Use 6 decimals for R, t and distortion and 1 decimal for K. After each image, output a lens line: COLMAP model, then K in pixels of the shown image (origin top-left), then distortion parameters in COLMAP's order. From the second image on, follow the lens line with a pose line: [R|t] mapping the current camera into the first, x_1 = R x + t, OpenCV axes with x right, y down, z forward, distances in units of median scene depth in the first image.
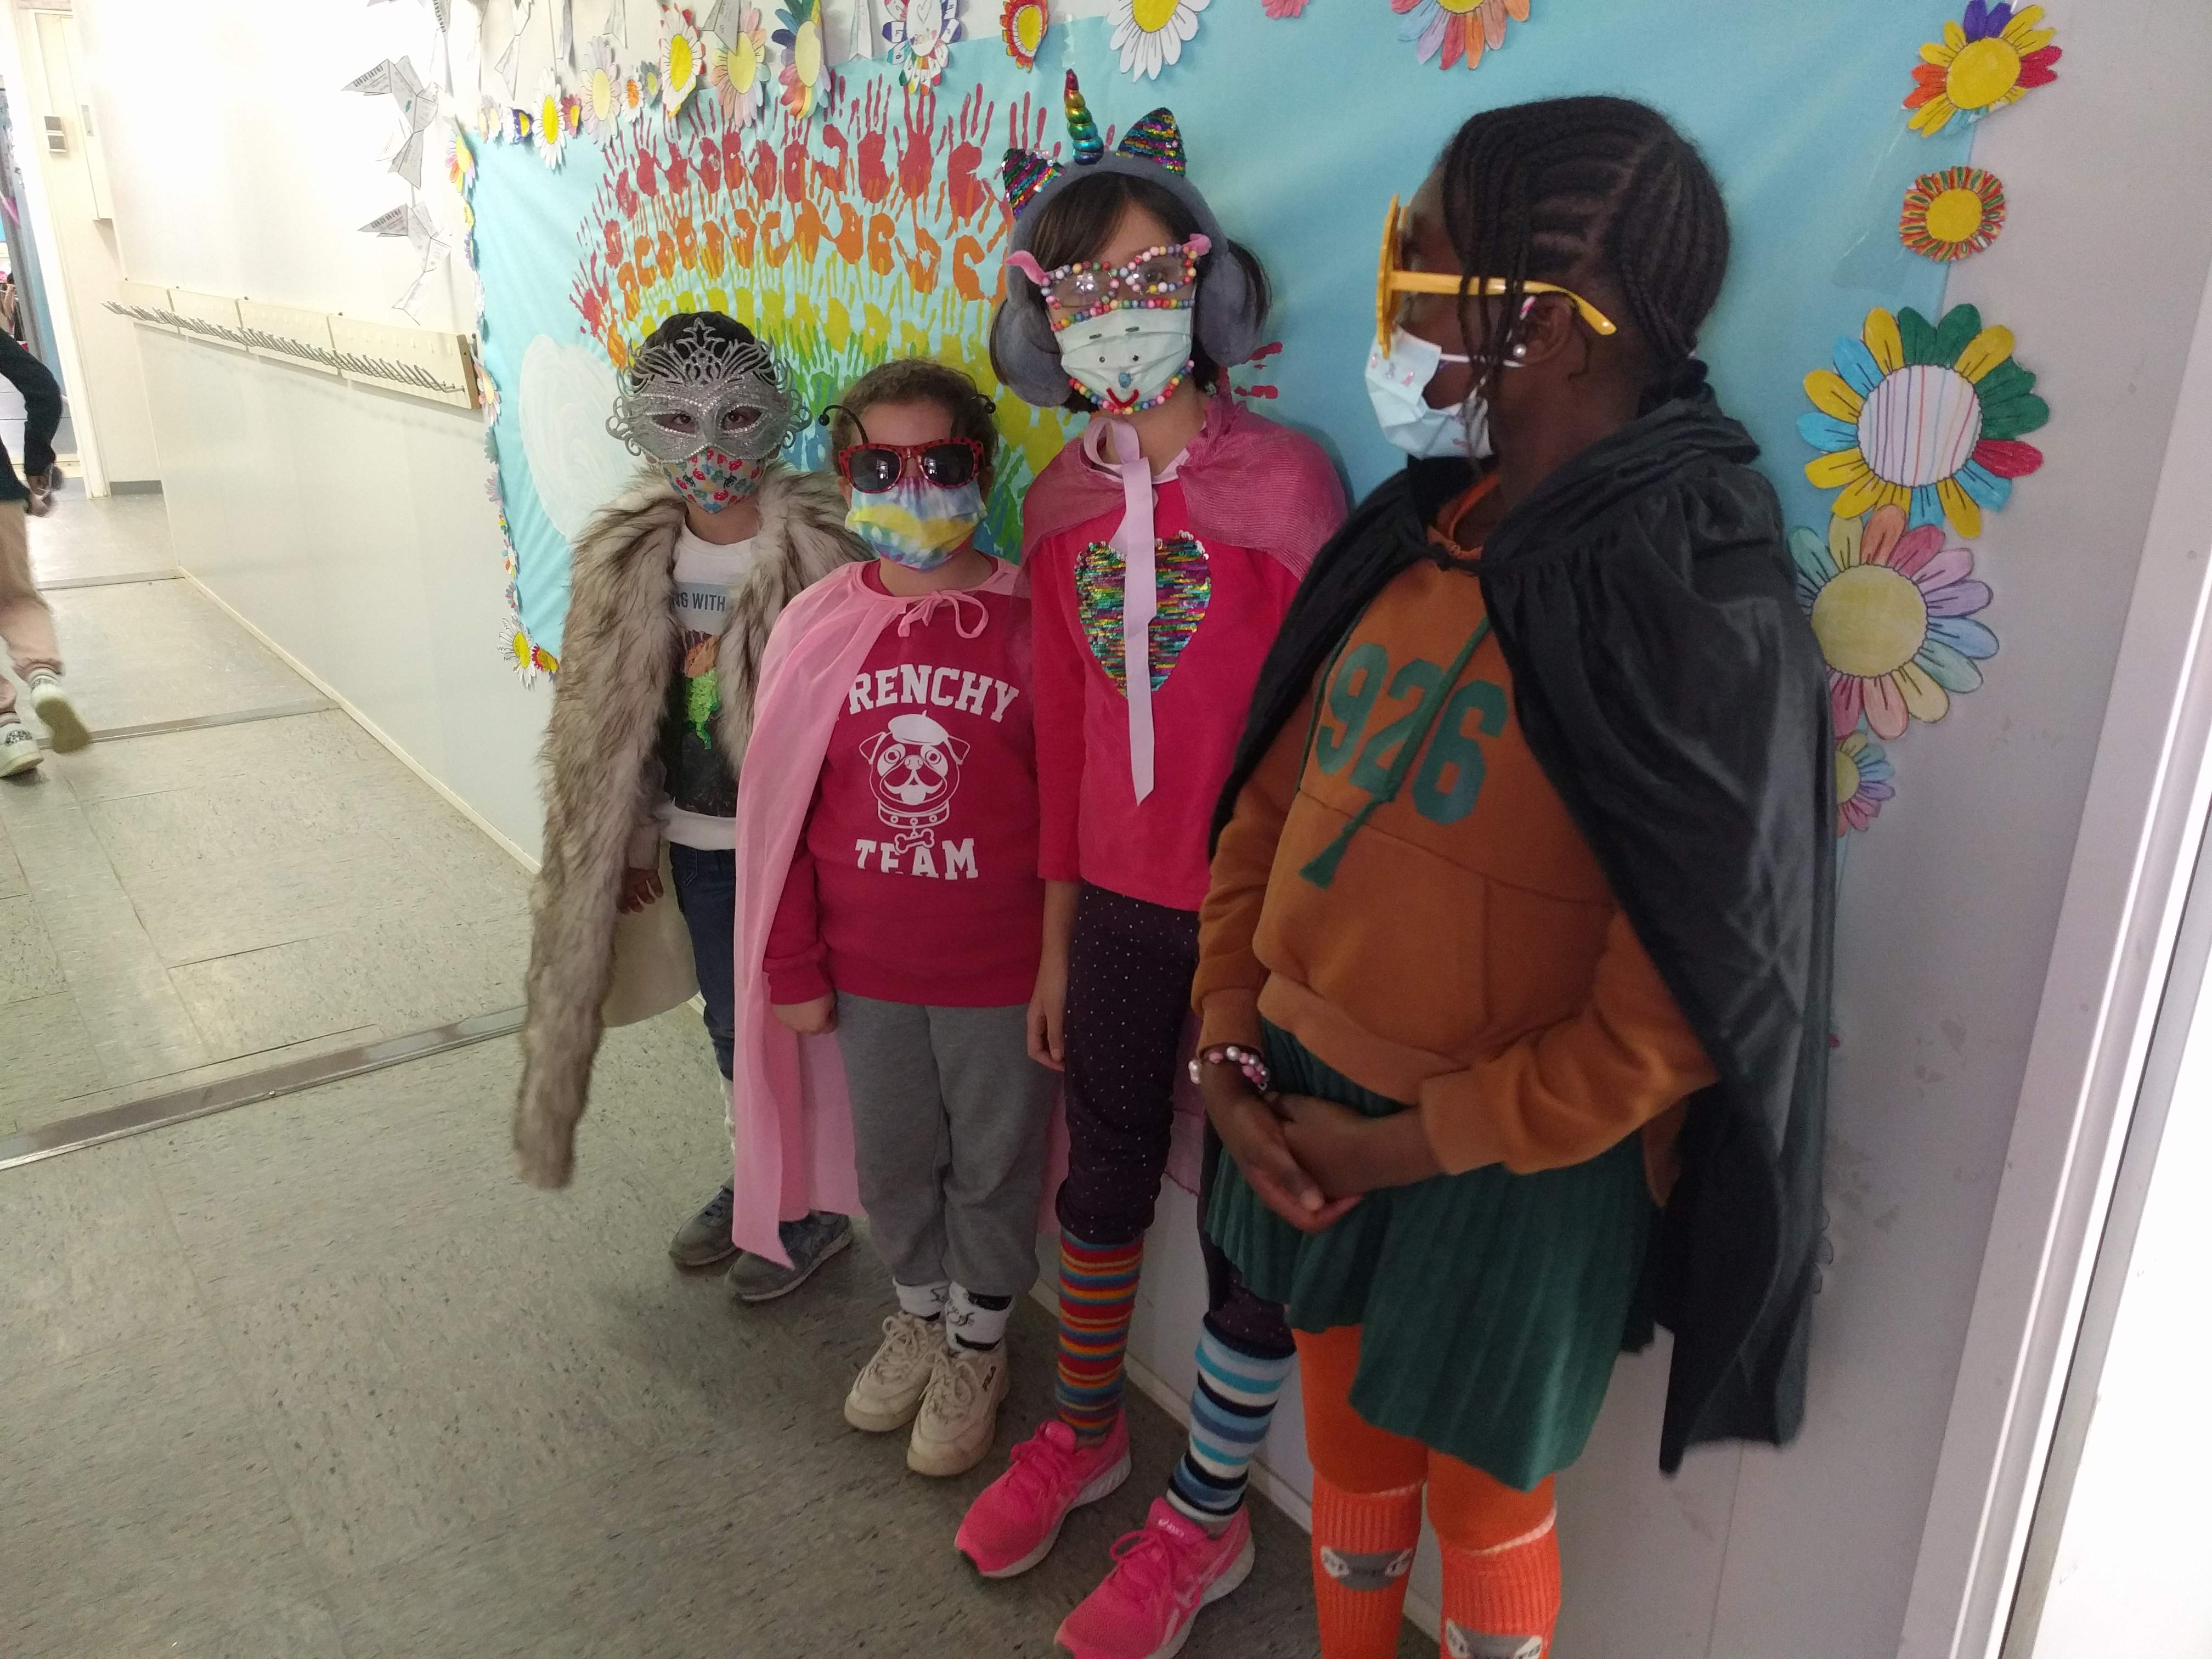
lens RADIAL K [[1661.1, 0, 1093.5], [0, 1661.1, 807.1], [0, 0, 1]] dist [0.027229, -0.003489]
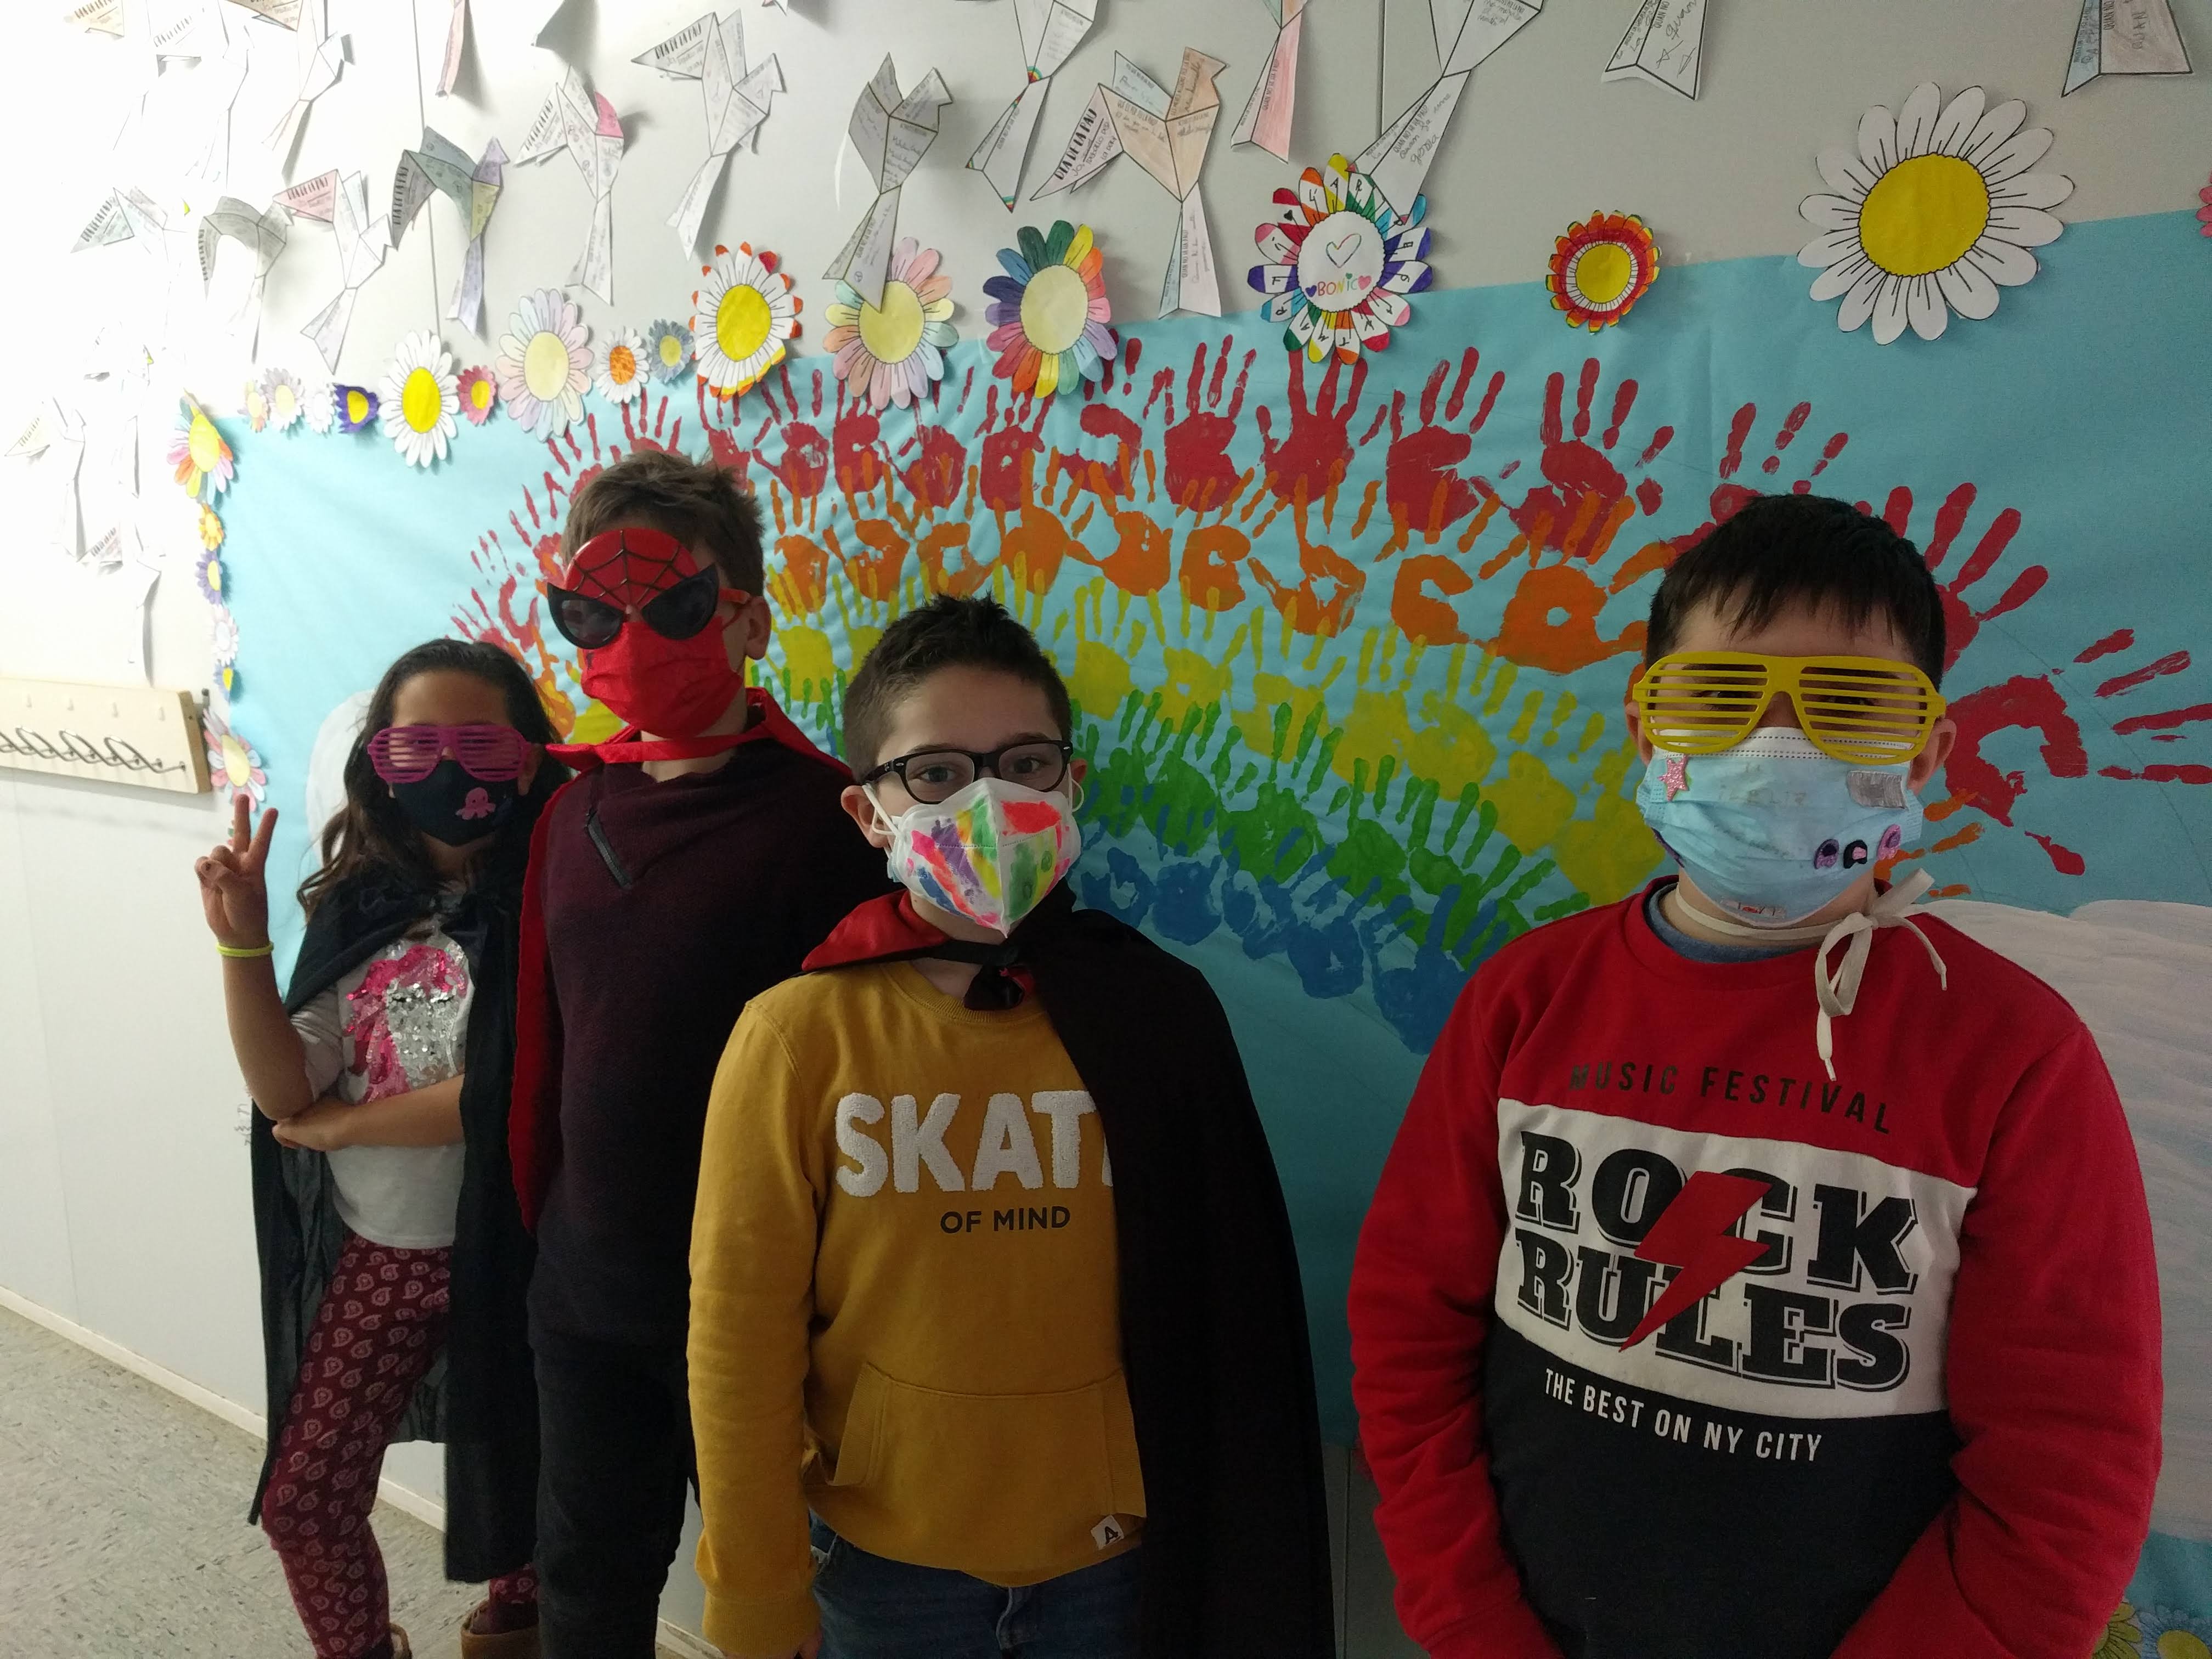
lens RADIAL K [[1630.2, 0, 1130.3], [0, 1630.2, 773.8], [0, 0, 1]] dist [-0.003593, 0.022992]
pose [[0.938038, -0.075332, 0.338246, -0.387076], [0.130726, 0.980894, -0.144075, -0.158502], [-0.320930, 0.179365, 0.929964, 0.392431]]
